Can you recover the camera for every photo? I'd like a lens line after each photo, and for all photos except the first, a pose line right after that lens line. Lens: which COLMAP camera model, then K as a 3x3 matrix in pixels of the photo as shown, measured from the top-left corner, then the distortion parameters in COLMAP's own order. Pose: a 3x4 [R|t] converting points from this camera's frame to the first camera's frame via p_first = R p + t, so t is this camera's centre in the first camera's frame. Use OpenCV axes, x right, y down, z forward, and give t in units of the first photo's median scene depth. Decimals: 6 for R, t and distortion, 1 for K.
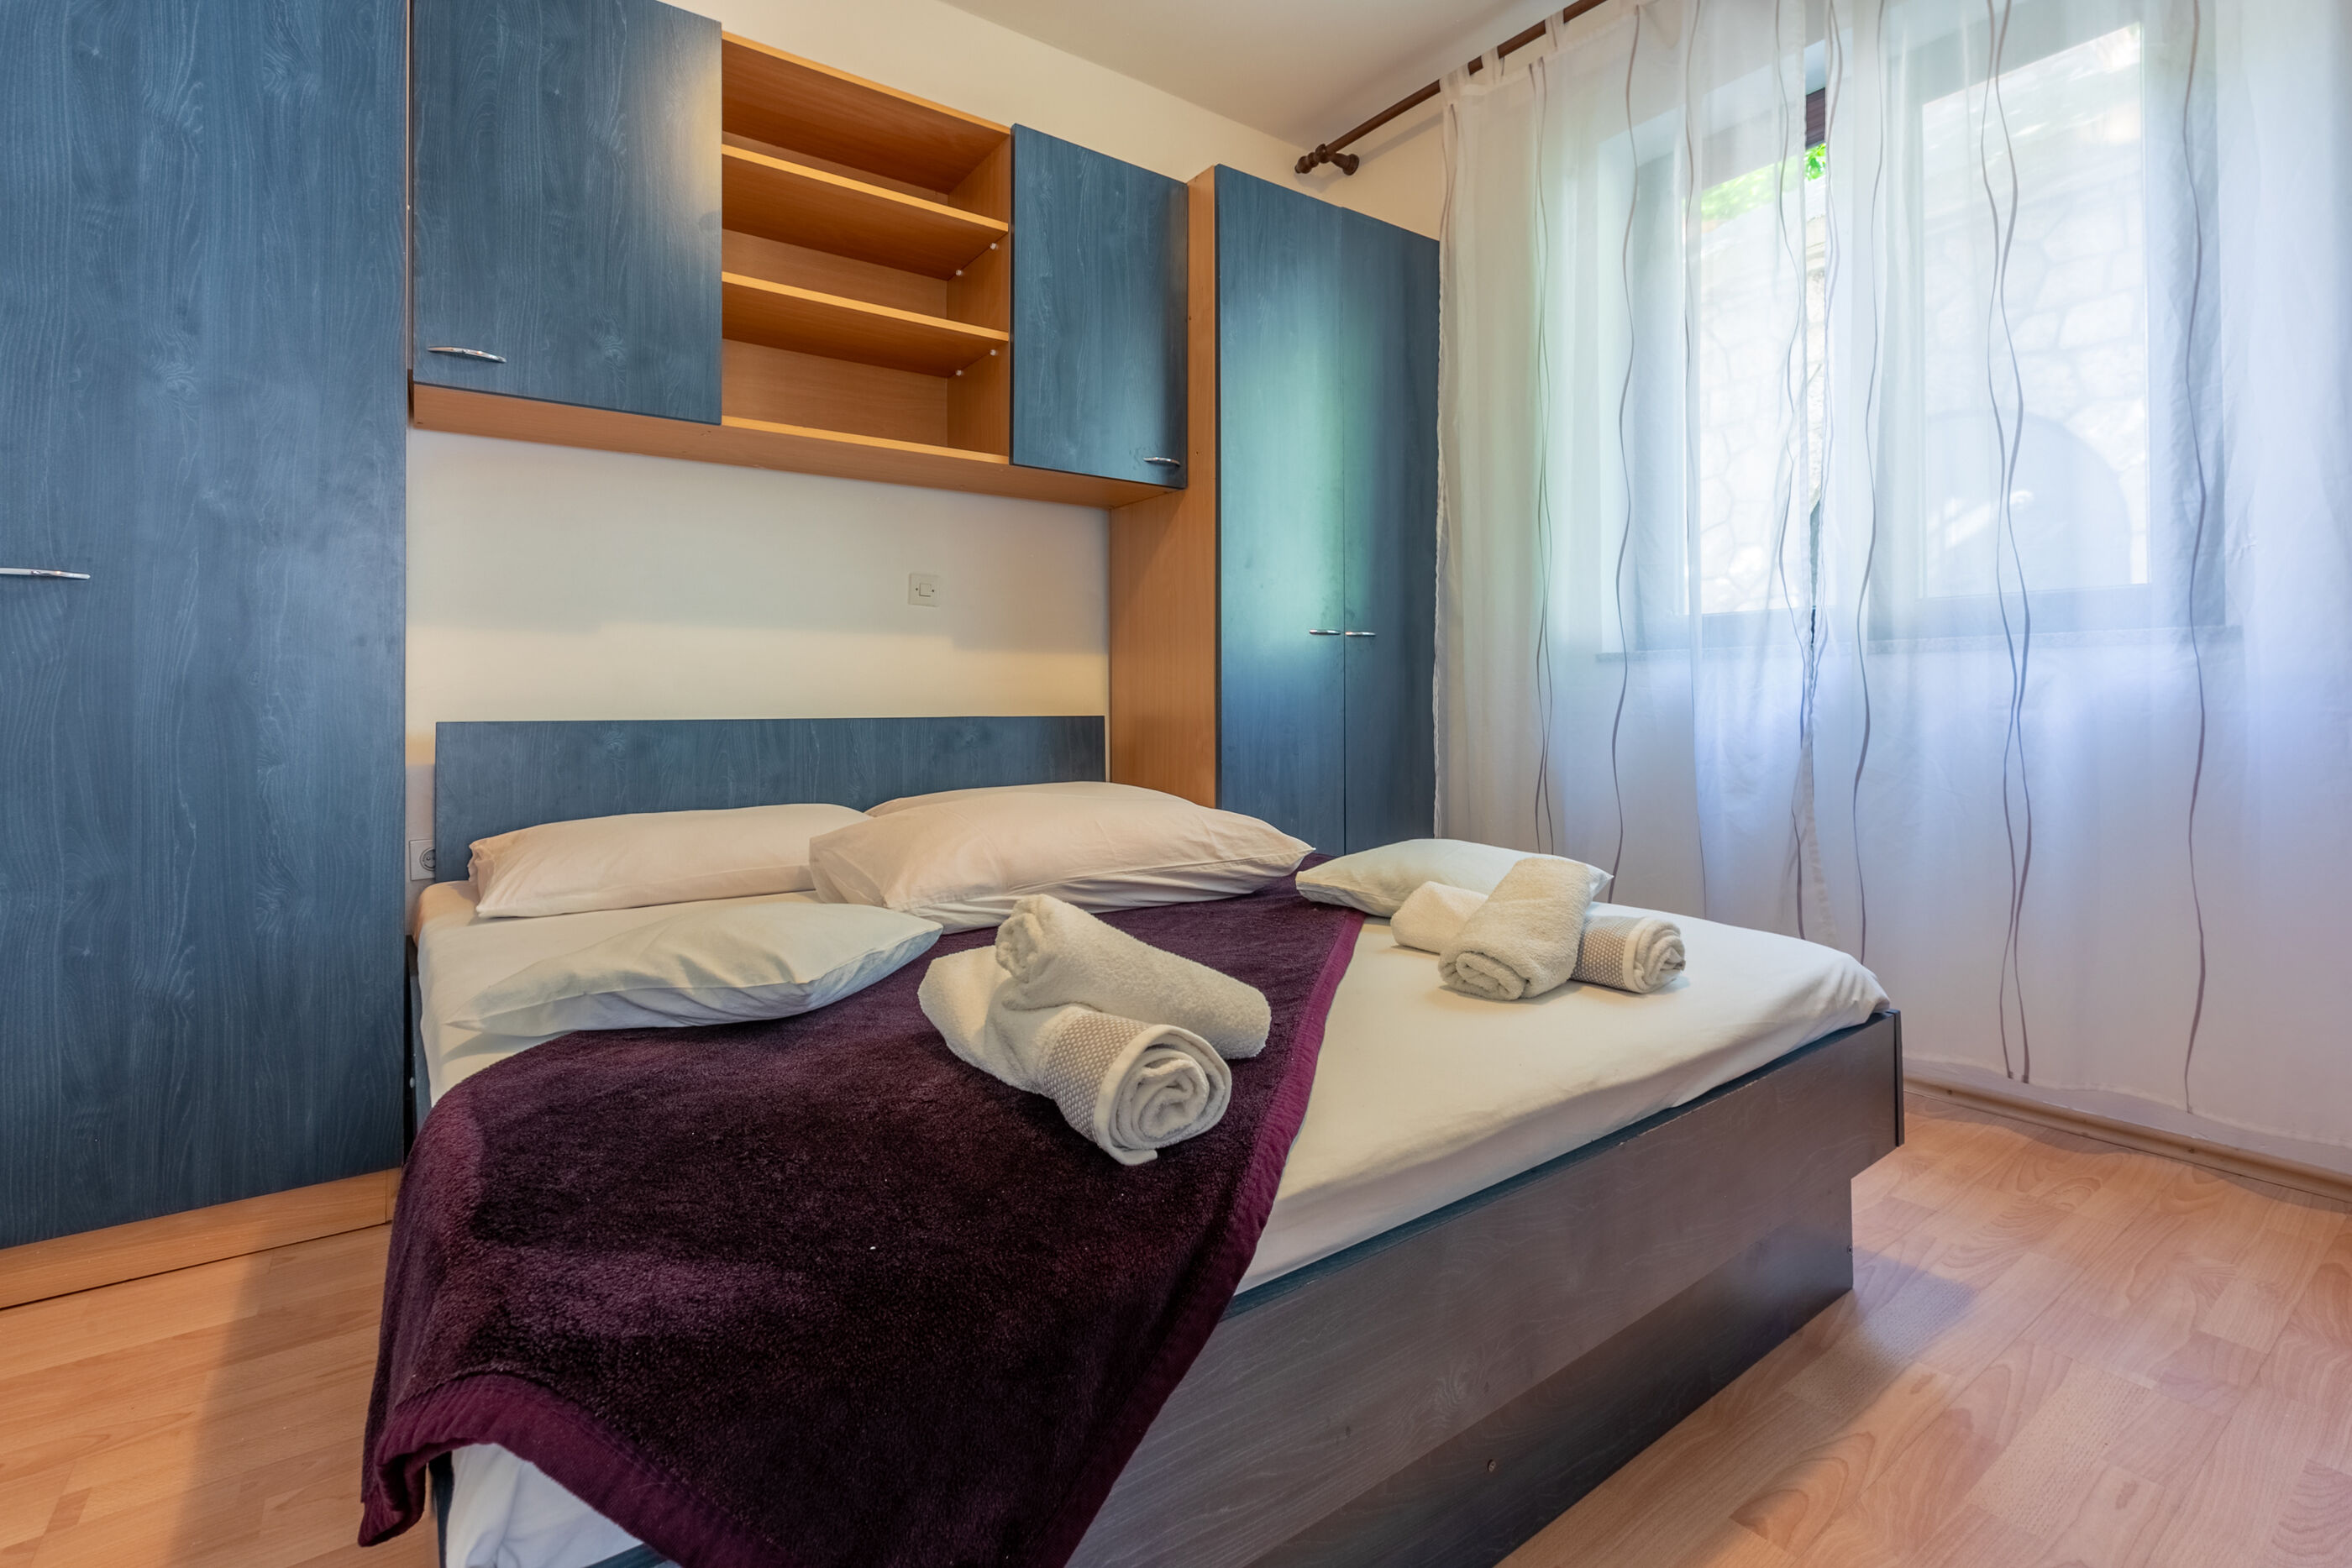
lens RADIAL K [[1071.8, 0, 1163.6], [0, 1071.8, 692.8], [0, 0, 1]] dist [-0.003070, -0.000611]
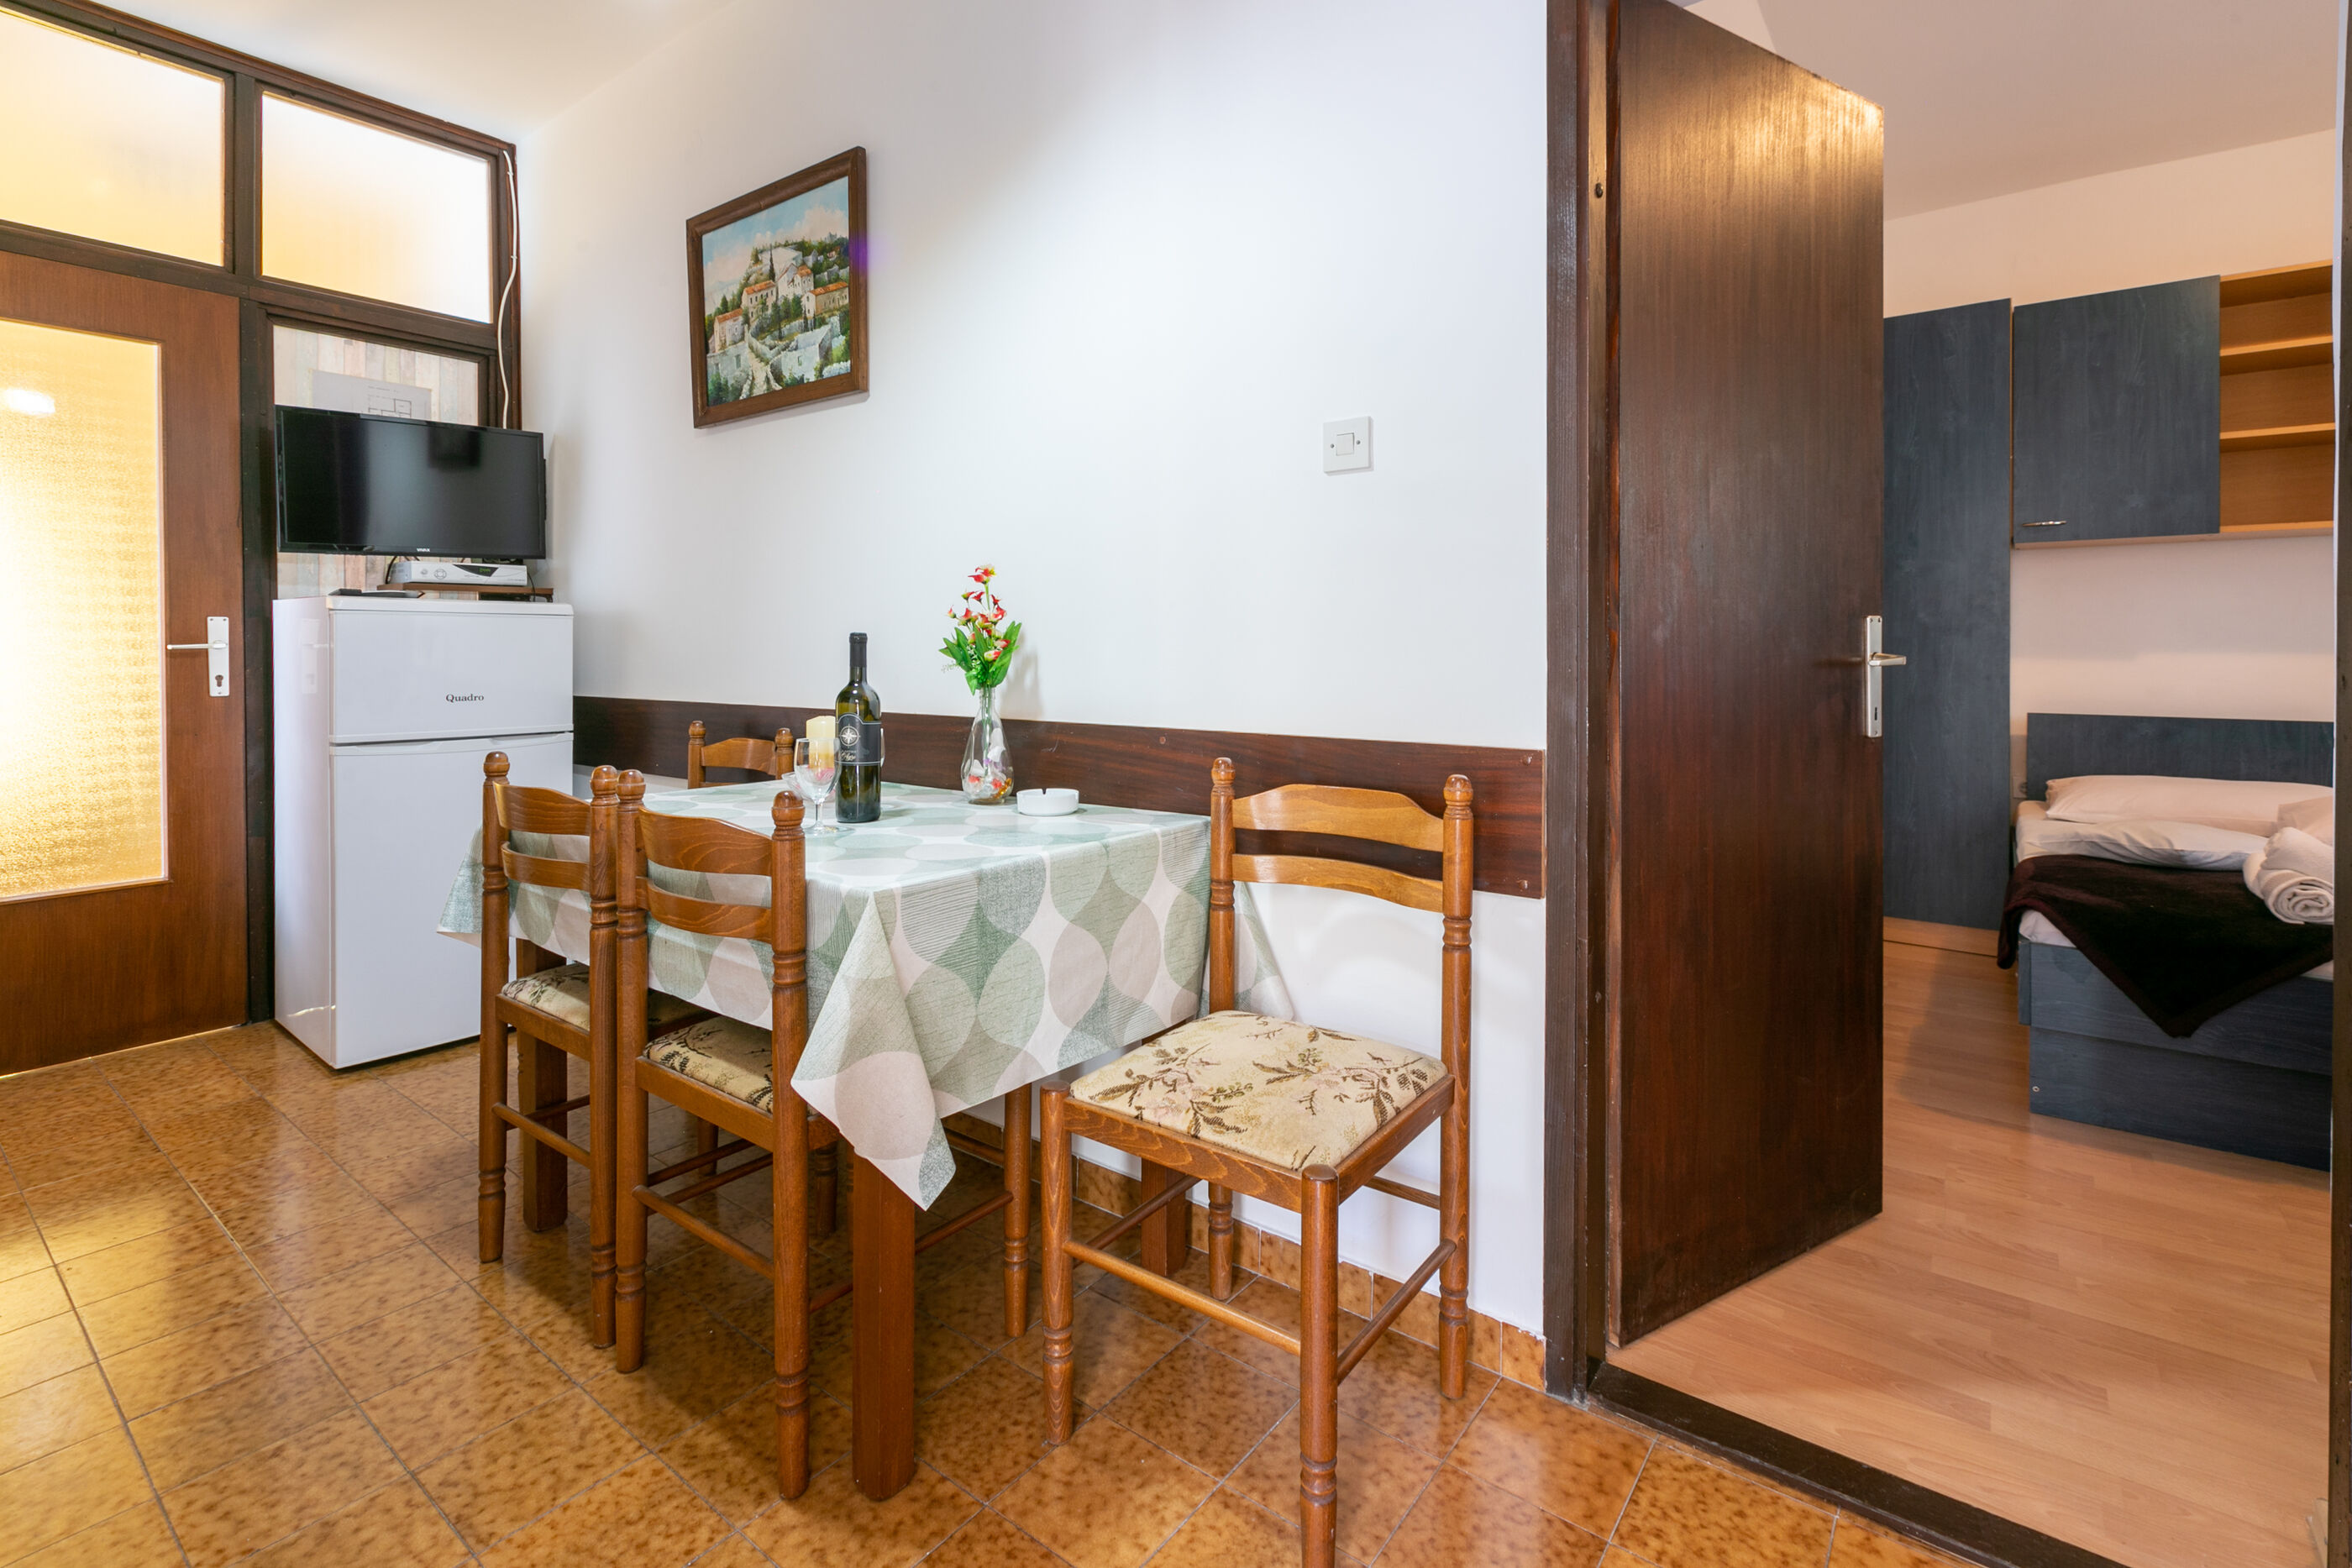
lens RADIAL K [[1092.9, 0, 1154.9], [0, 1092.9, 652.2], [0, 0, 1]] dist [-0.003093, -0.000732]
pose [[0.280867, 0.009685, -0.959698, 0.745174], [0.008436, 0.999886, 0.012559, -0.121435], [0.959710, -0.011623, 0.280753, -1.031523]]
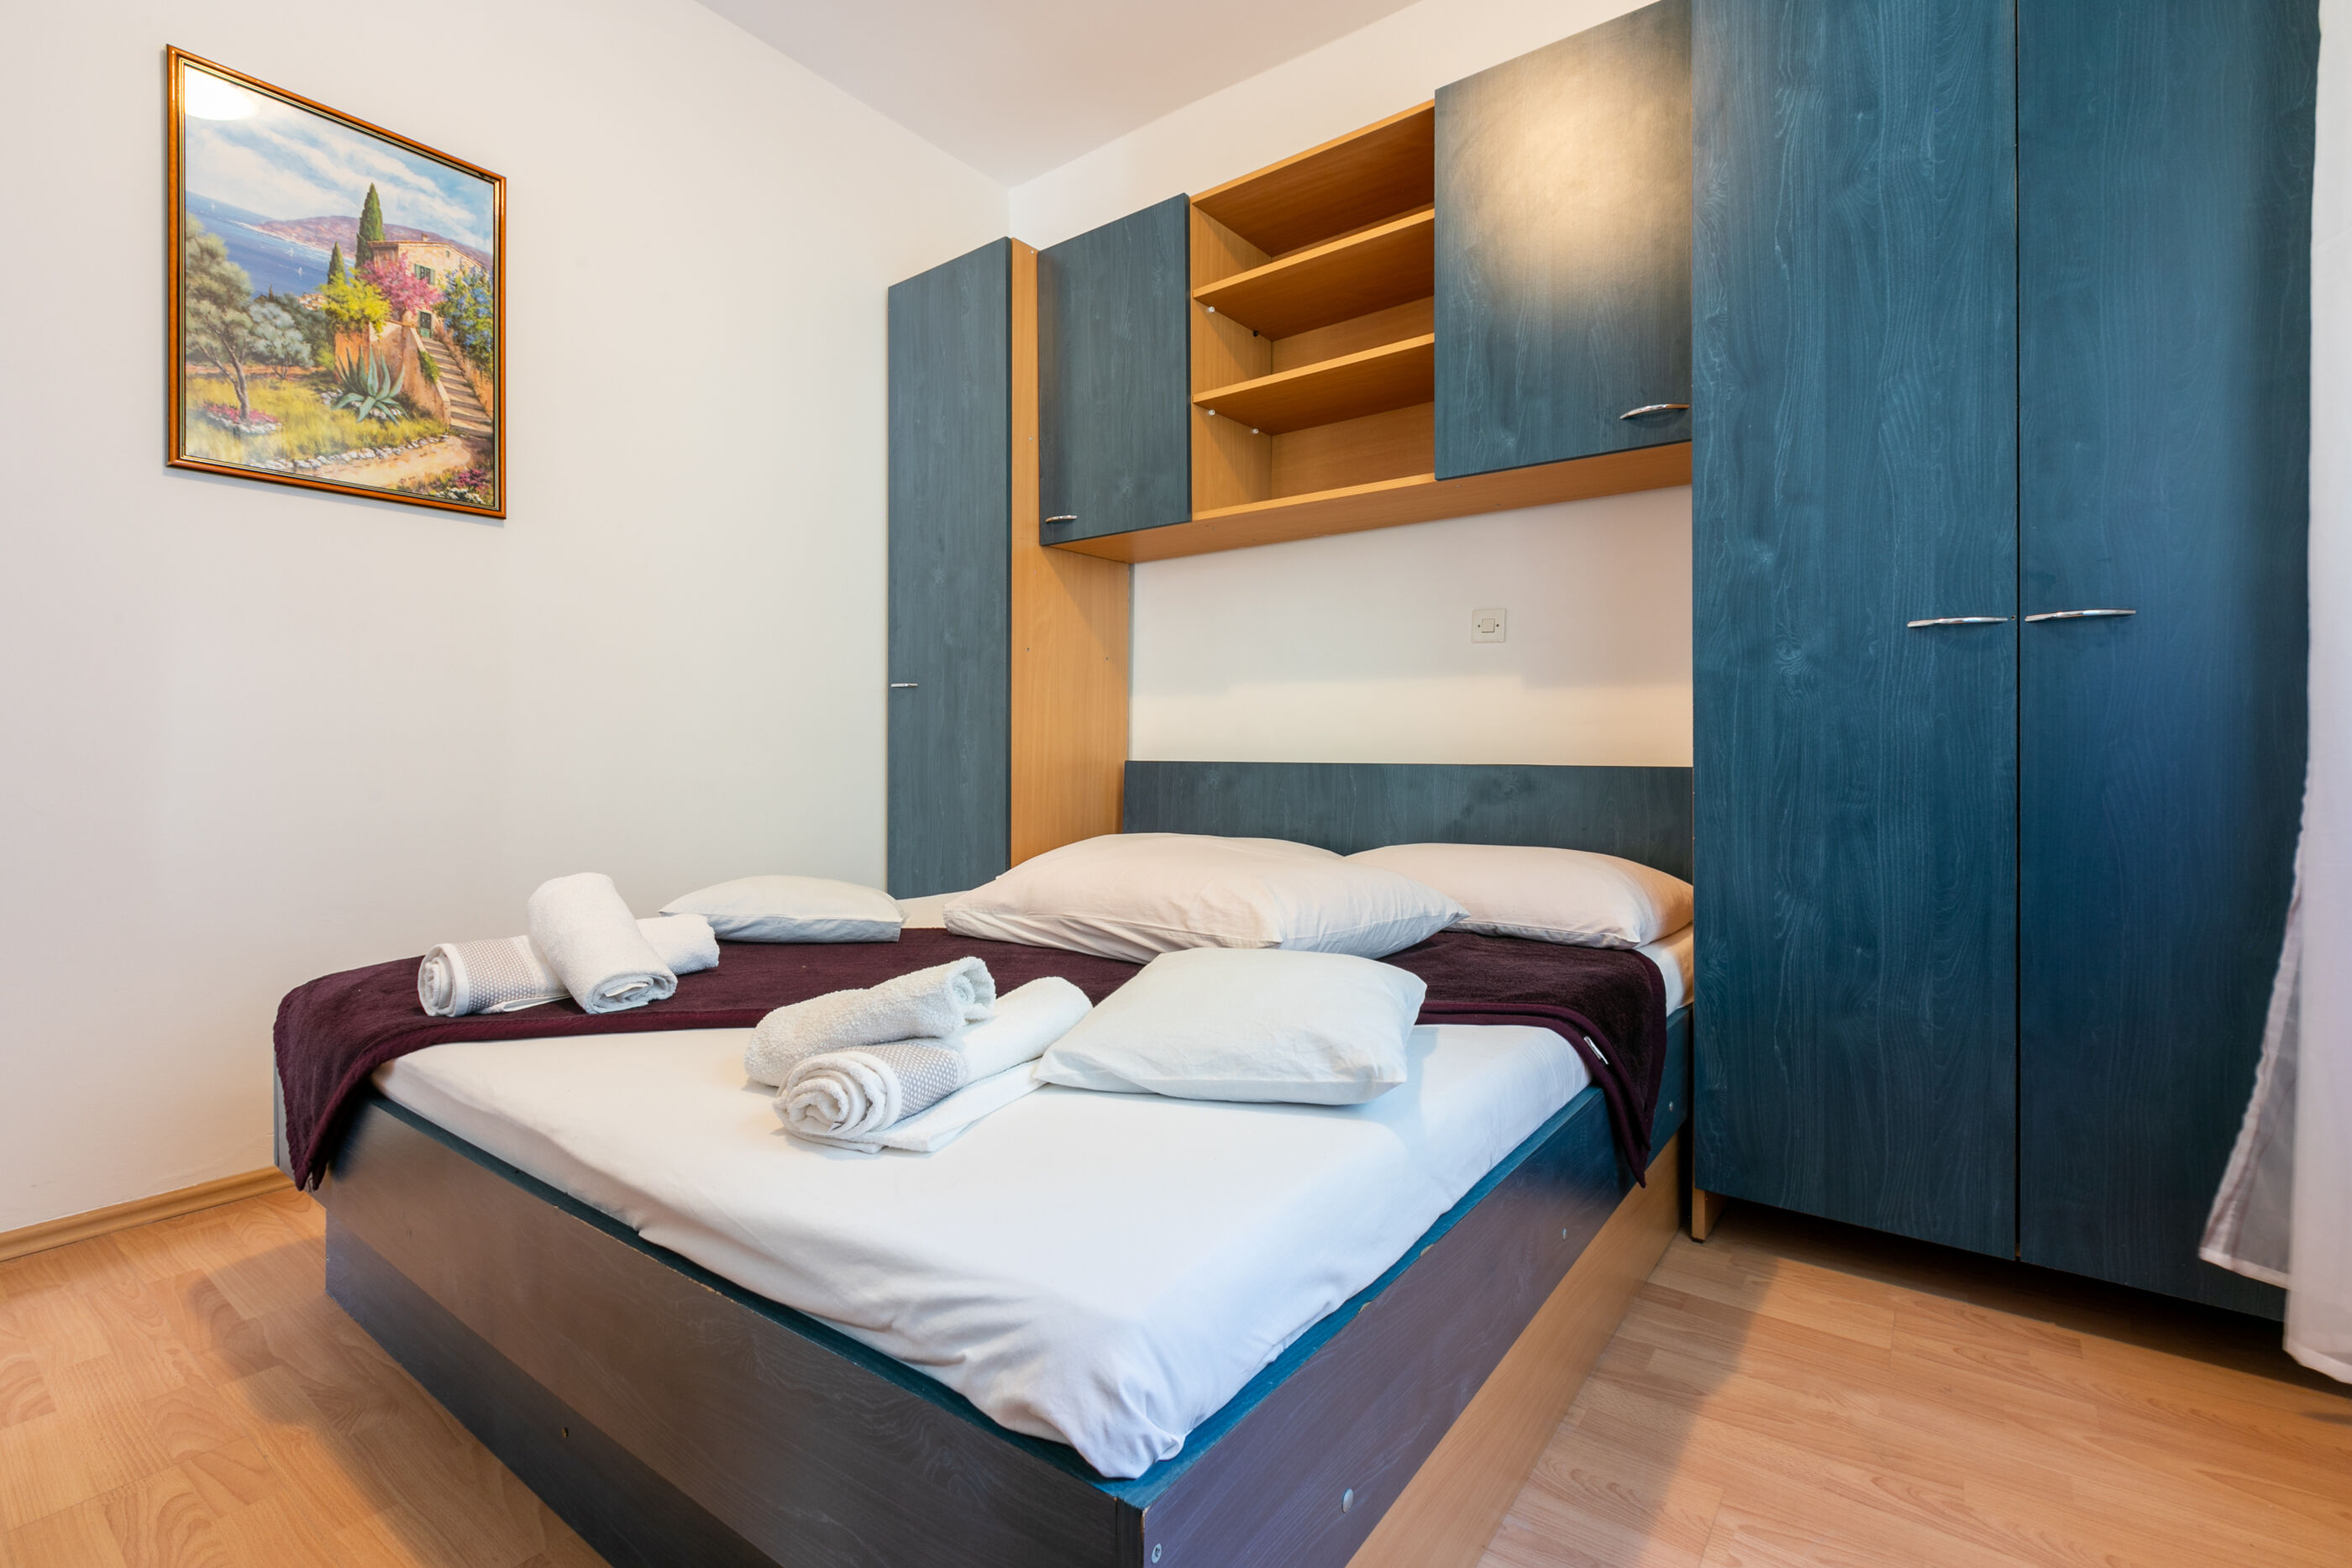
lens RADIAL K [[1044.2, 0, 1168.3], [0, 1044.2, 771.1], [0, 0, 1]] dist [0.000081, 0.000523]
pose [[0.294676, 0.027412, -0.955204, 0.810280], [0.010677, 0.999432, 0.031975, -0.003130], [0.955538, -0.019621, 0.294216, 0.681168]]
